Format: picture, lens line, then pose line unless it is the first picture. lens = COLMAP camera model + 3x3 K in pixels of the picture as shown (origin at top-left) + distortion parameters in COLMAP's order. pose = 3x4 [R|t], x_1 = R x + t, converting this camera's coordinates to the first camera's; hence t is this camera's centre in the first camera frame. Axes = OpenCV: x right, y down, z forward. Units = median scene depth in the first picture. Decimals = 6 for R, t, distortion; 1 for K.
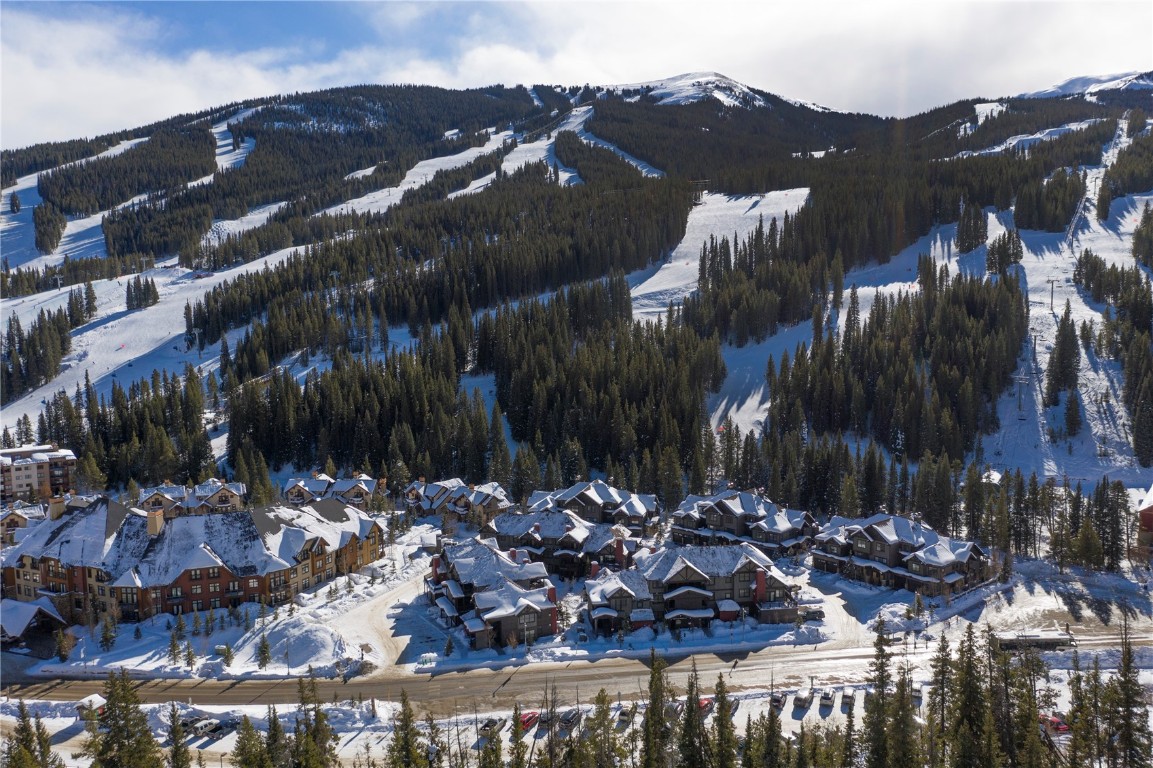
lens RADIAL K [[921.9, 0, 576.5], [0, 921.9, 384.0], [0, 0, 1]] dist [0.004443, 0.017047]
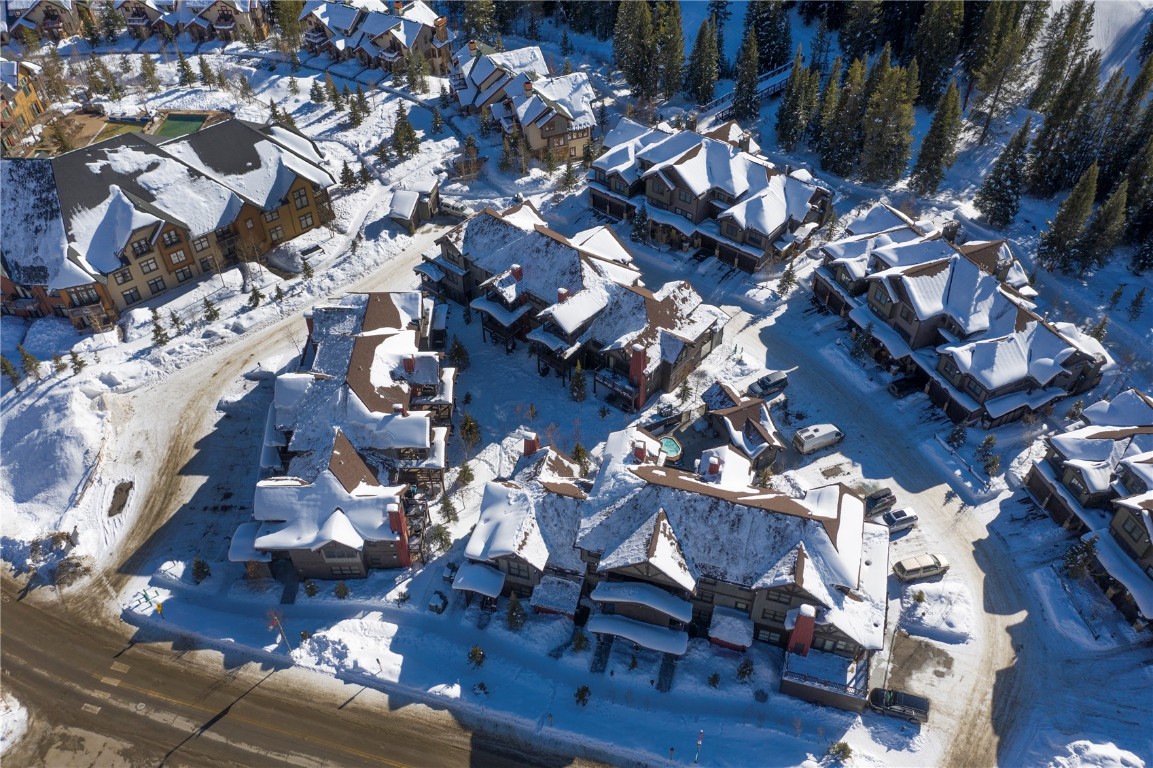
lens RADIAL K [[921.9, 0, 576.5], [0, 921.9, 384.0], [0, 0, 1]] dist [0.004443, 0.017047]
pose [[0.919962, 0.277738, -0.276643, 0.093899], [-0.046160, 0.777550, 0.627124, -0.080355], [0.389280, -0.564161, 0.728137, 0.343675]]
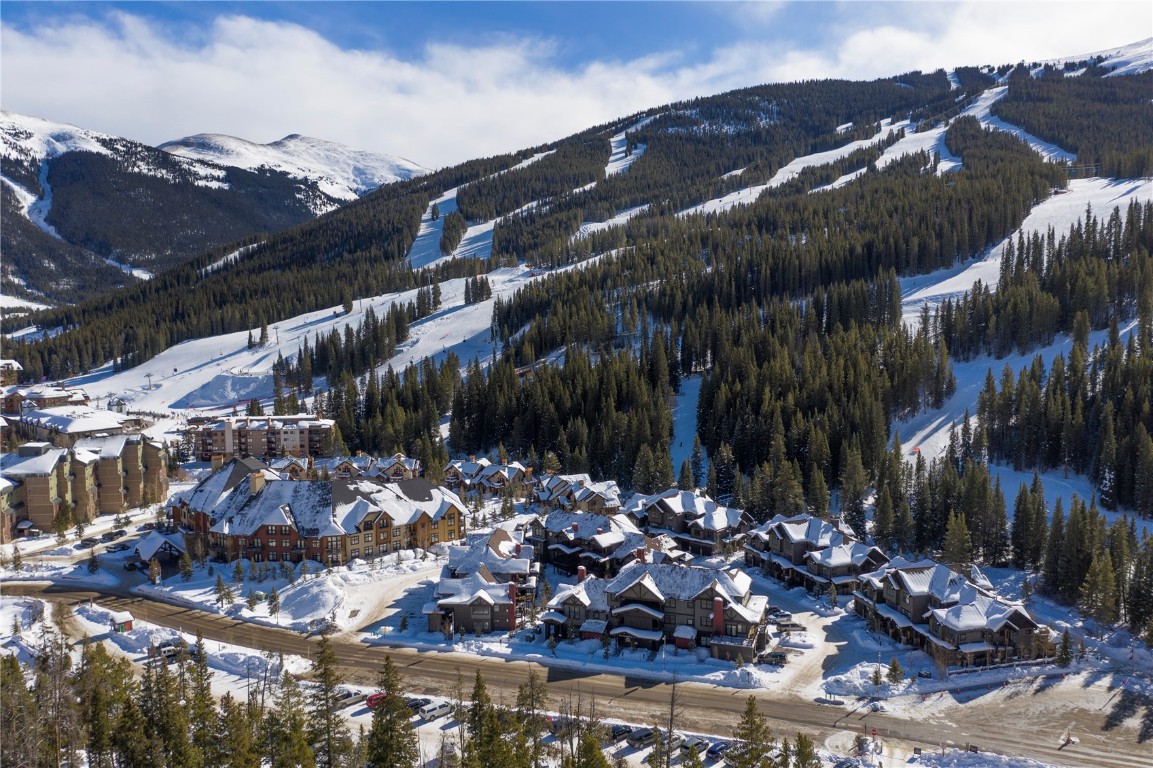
lens RADIAL K [[921.9, 0, 576.5], [0, 921.9, 384.0], [0, 0, 1]] dist [0.004443, 0.017047]
pose [[0.901516, 0.054491, -0.429302, 0.225491], [-0.053826, 0.998456, 0.013702, -0.008141], [0.429386, 0.010755, 0.903057, 0.055410]]
